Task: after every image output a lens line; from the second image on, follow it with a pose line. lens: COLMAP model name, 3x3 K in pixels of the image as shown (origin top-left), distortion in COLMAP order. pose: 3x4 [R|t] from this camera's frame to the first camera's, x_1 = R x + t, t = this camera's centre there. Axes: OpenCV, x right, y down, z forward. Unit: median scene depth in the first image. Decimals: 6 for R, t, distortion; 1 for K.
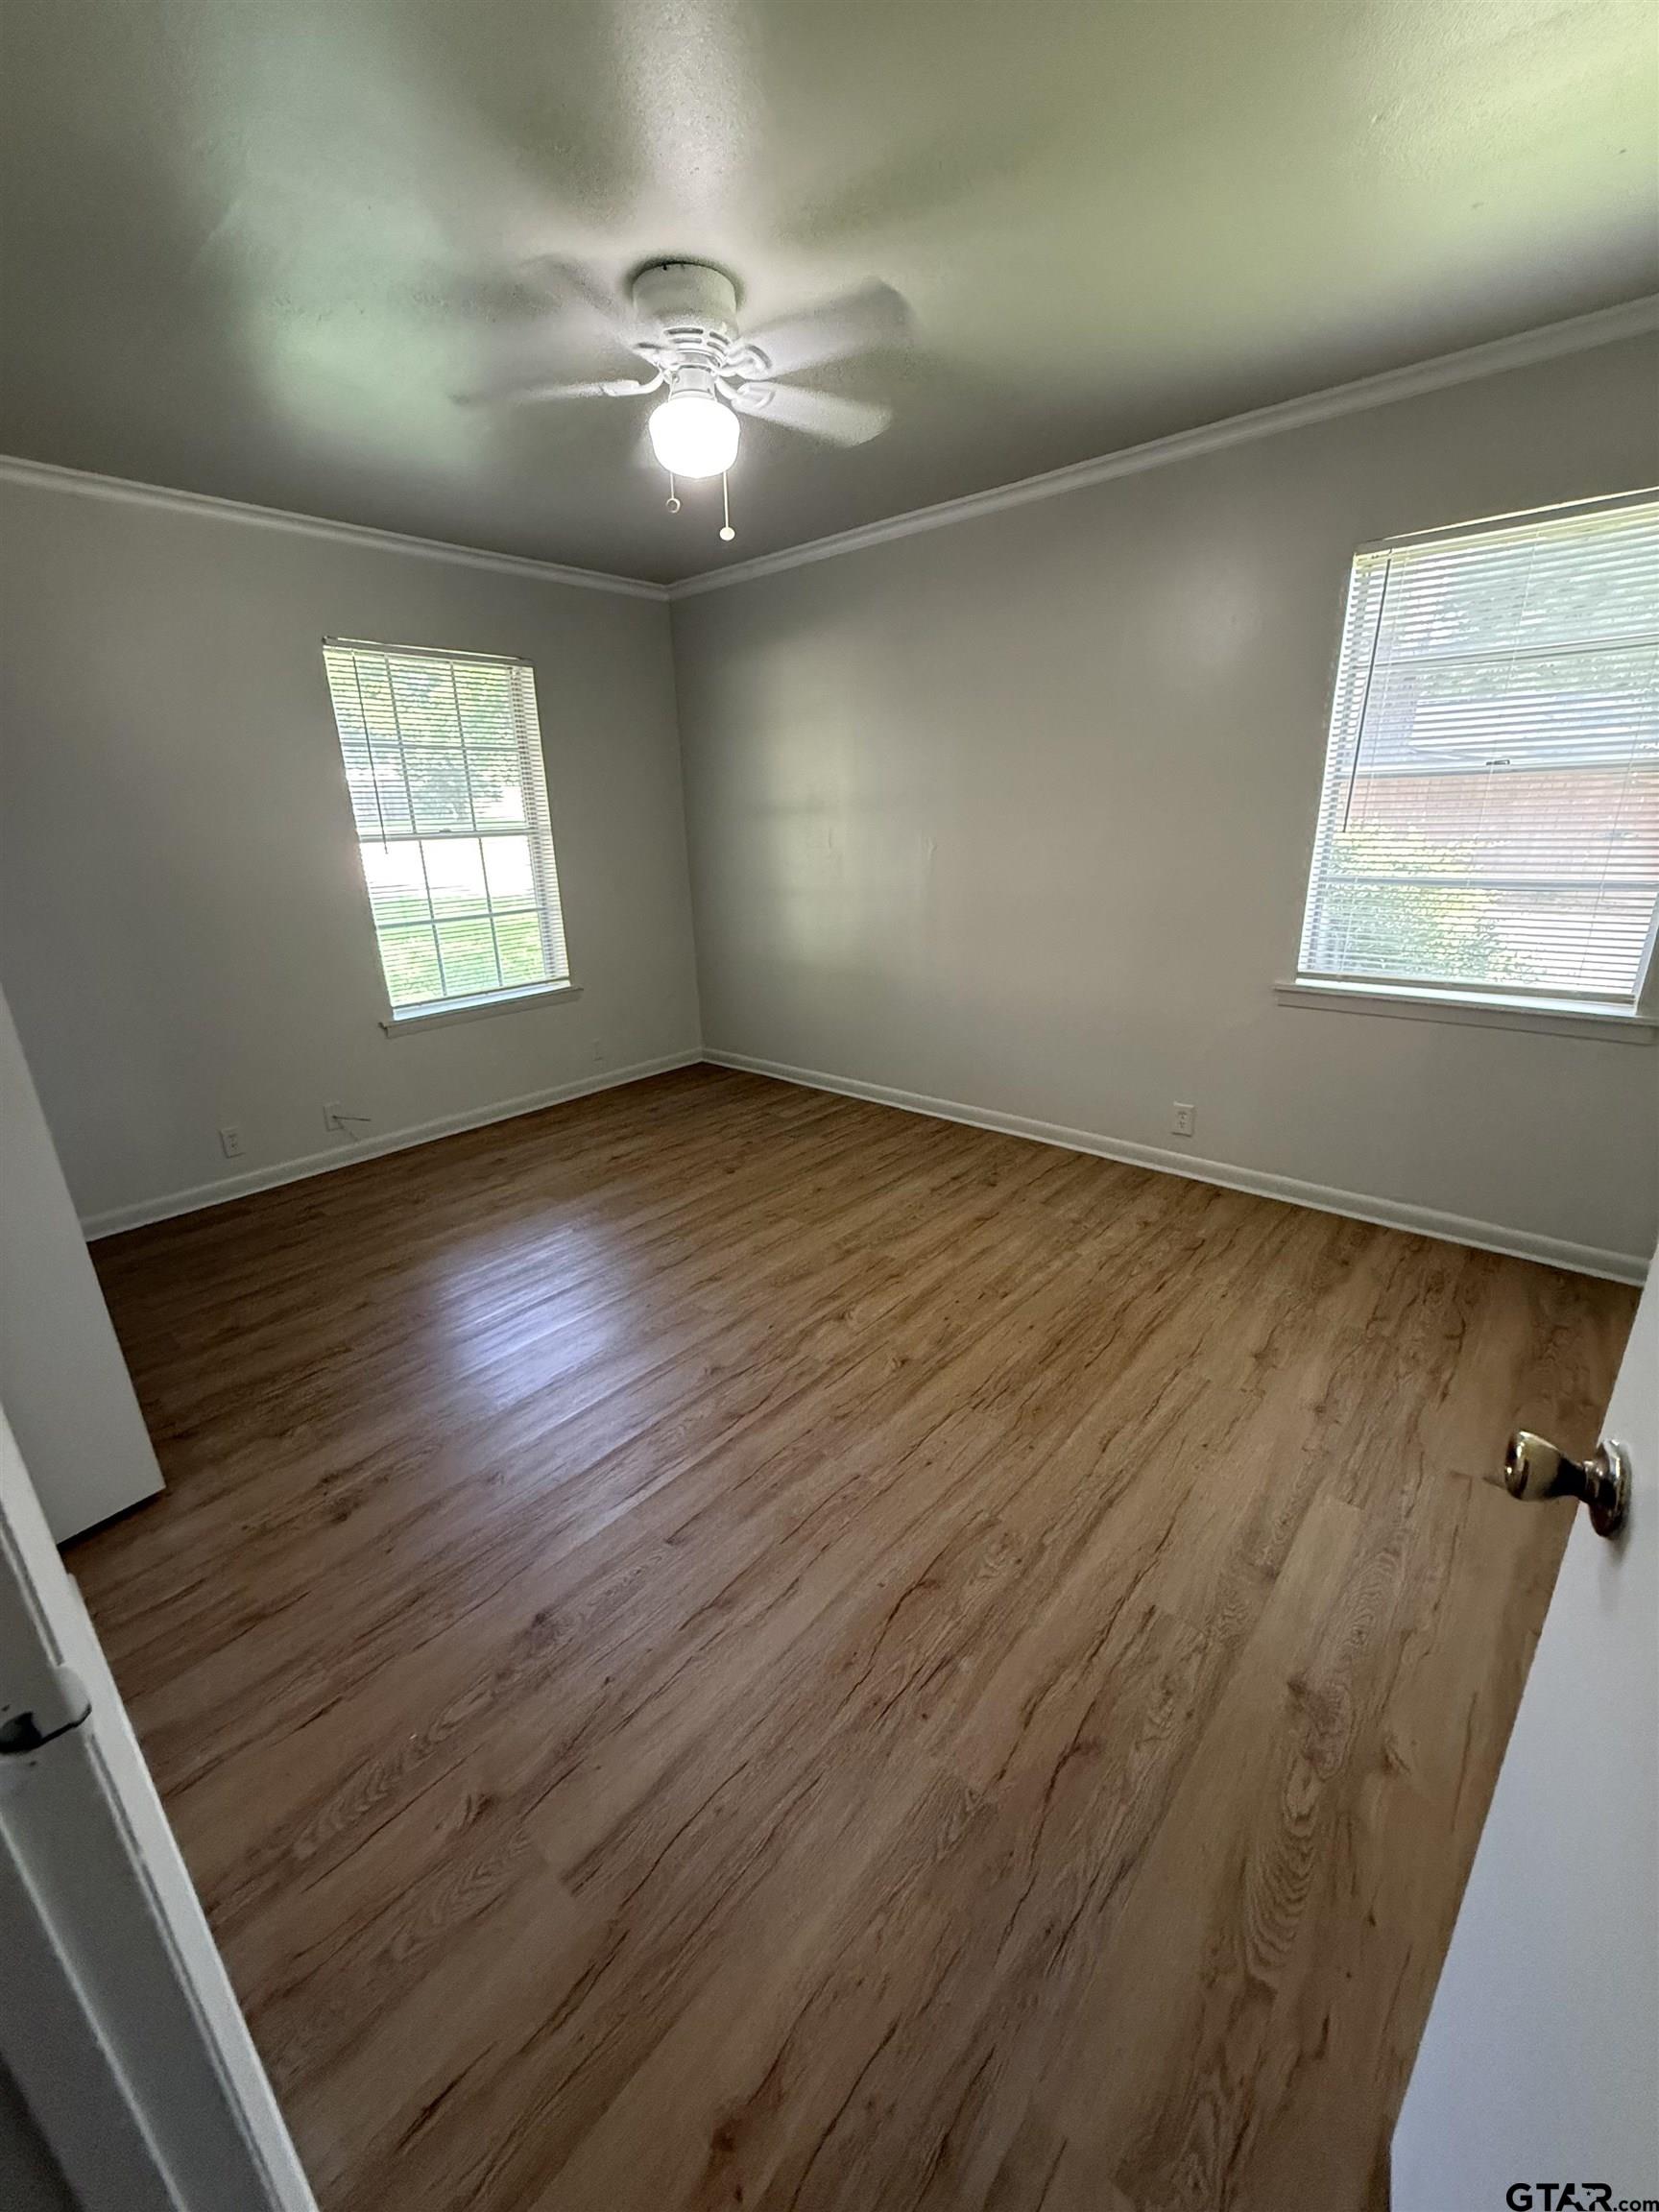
lens RADIAL K [[883.7, 0, 844.9], [0, 883.7, 1095.8], [0, 0, 1]] dist [0.001588, 0.000727]
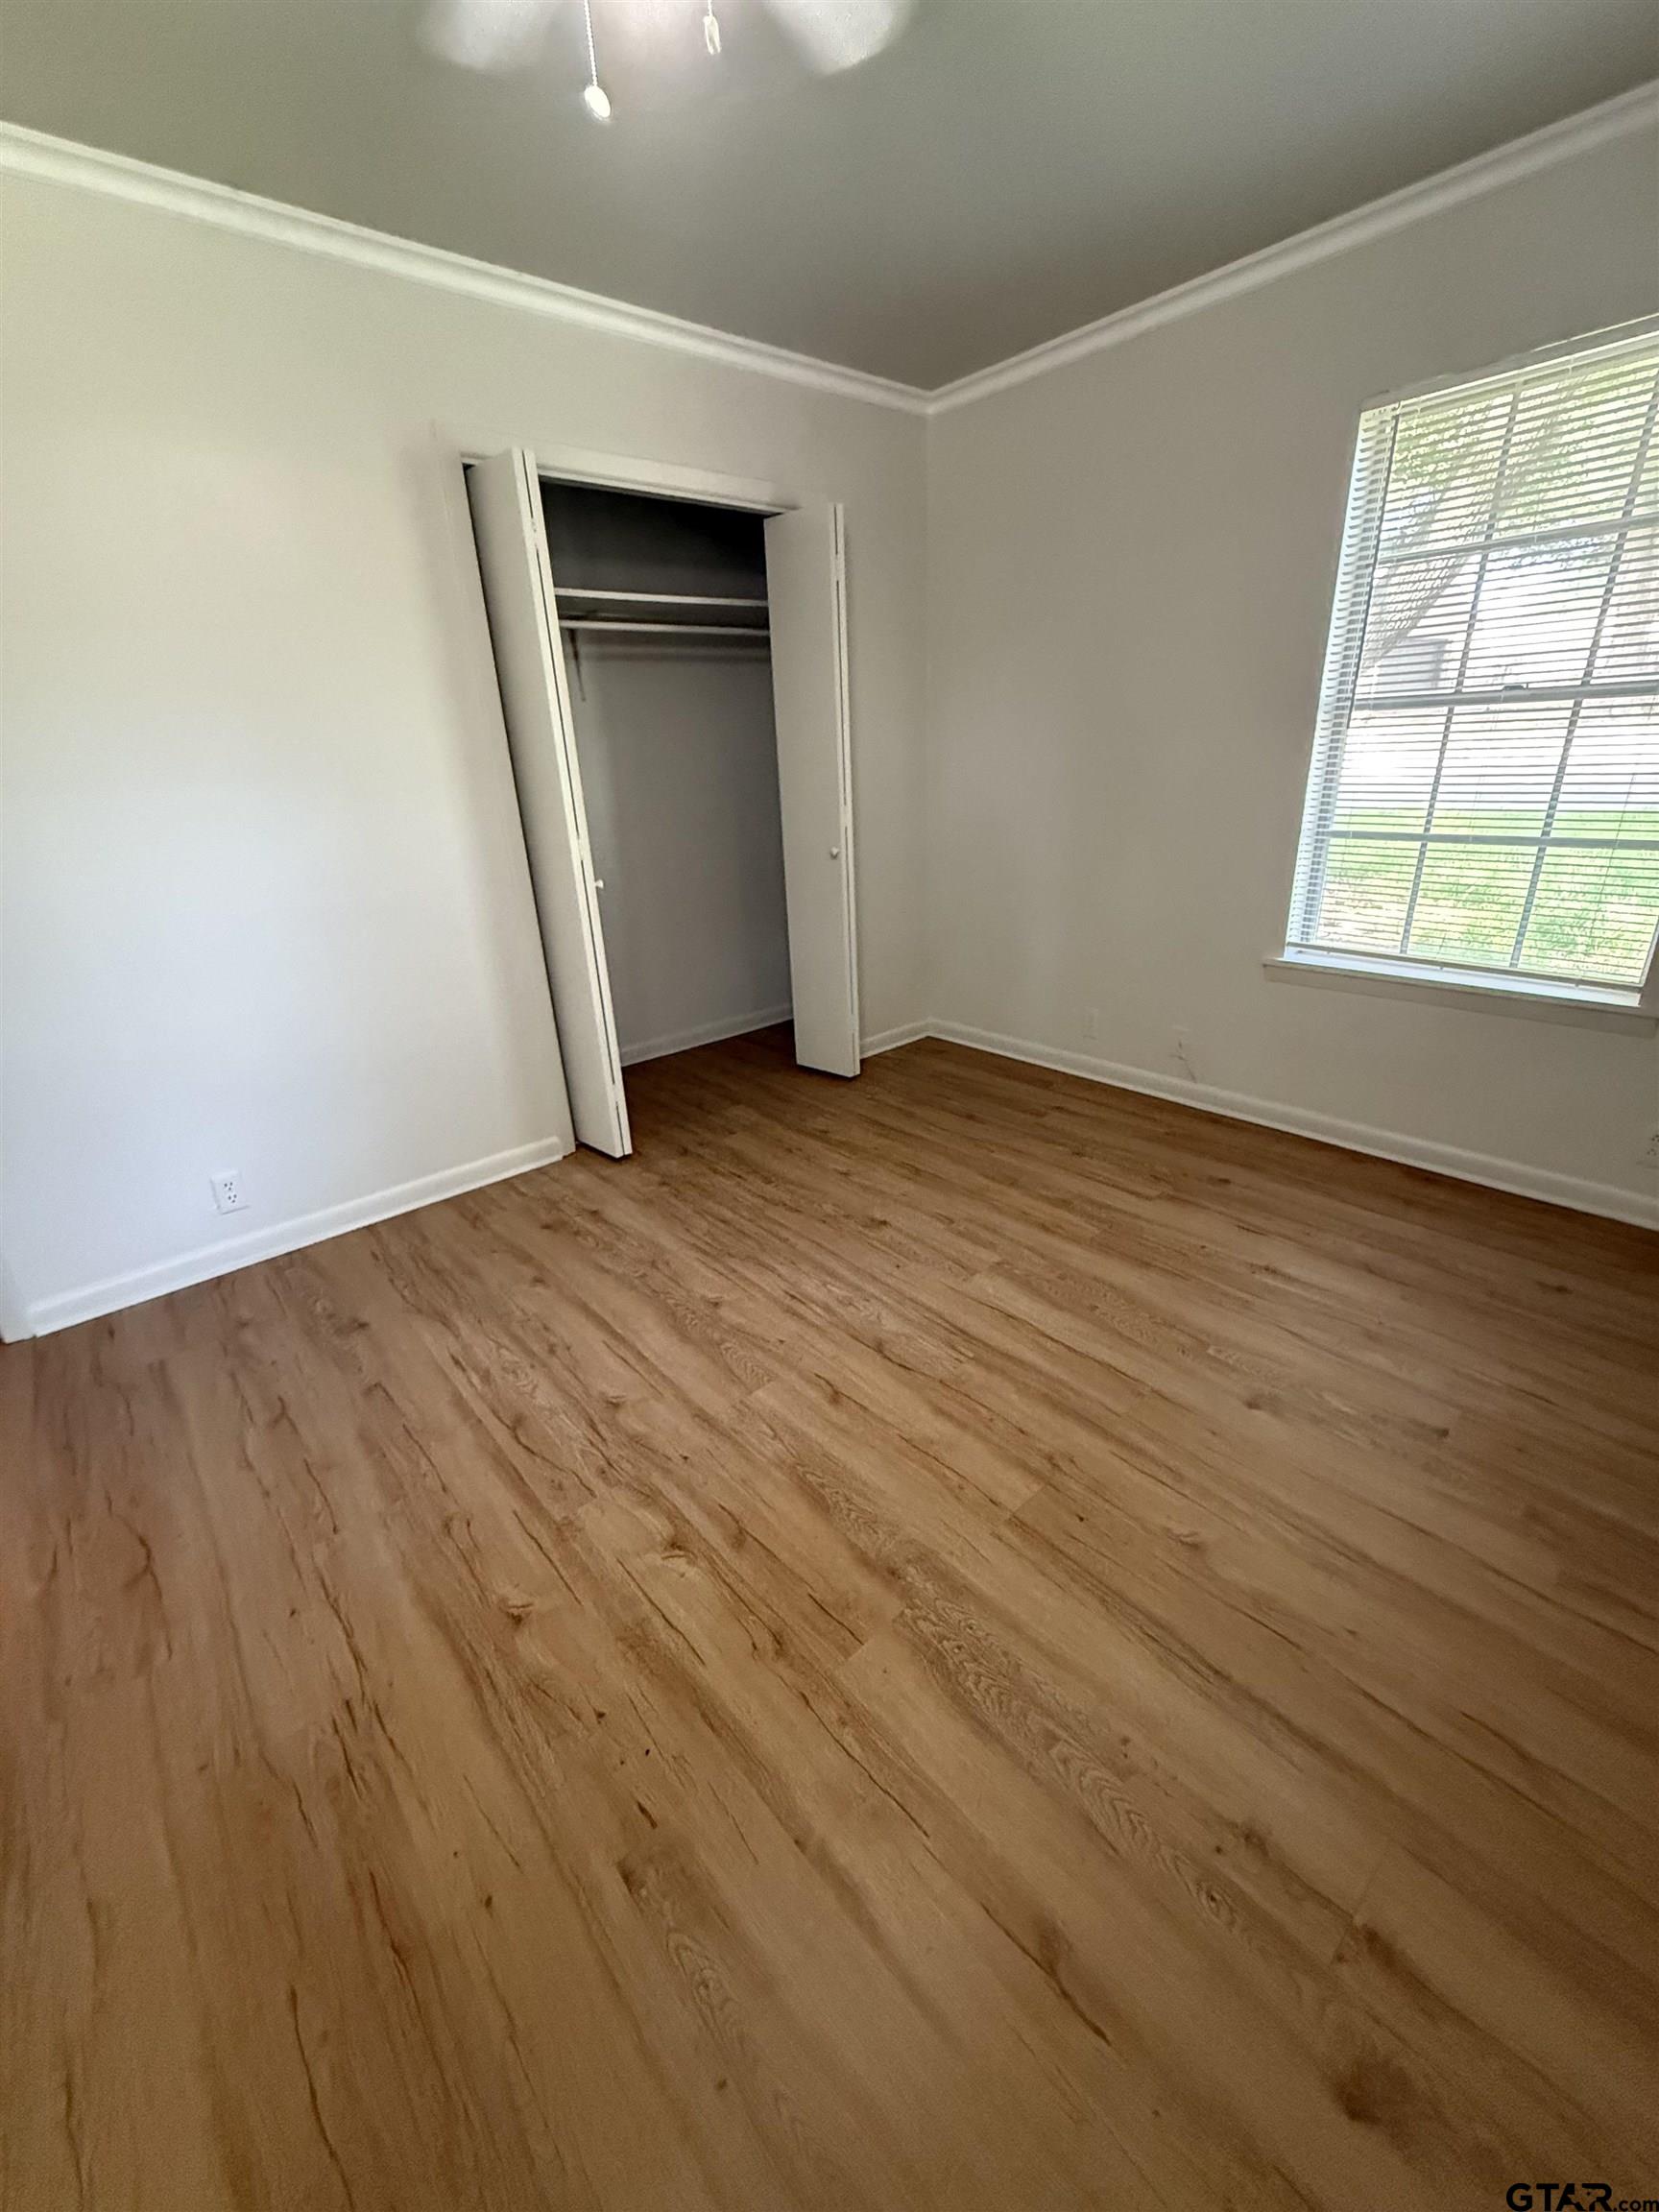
lens RADIAL K [[883.7, 0, 822.4], [0, 883.7, 1097.7], [0, 0, 1]] dist [0.001588, 0.000727]
pose [[-0.148392, 0.398674, -0.905008, 0.401138], [-0.256180, 0.868404, 0.424555, -0.297006], [0.955171, 0.294845, -0.026732, 0.993998]]
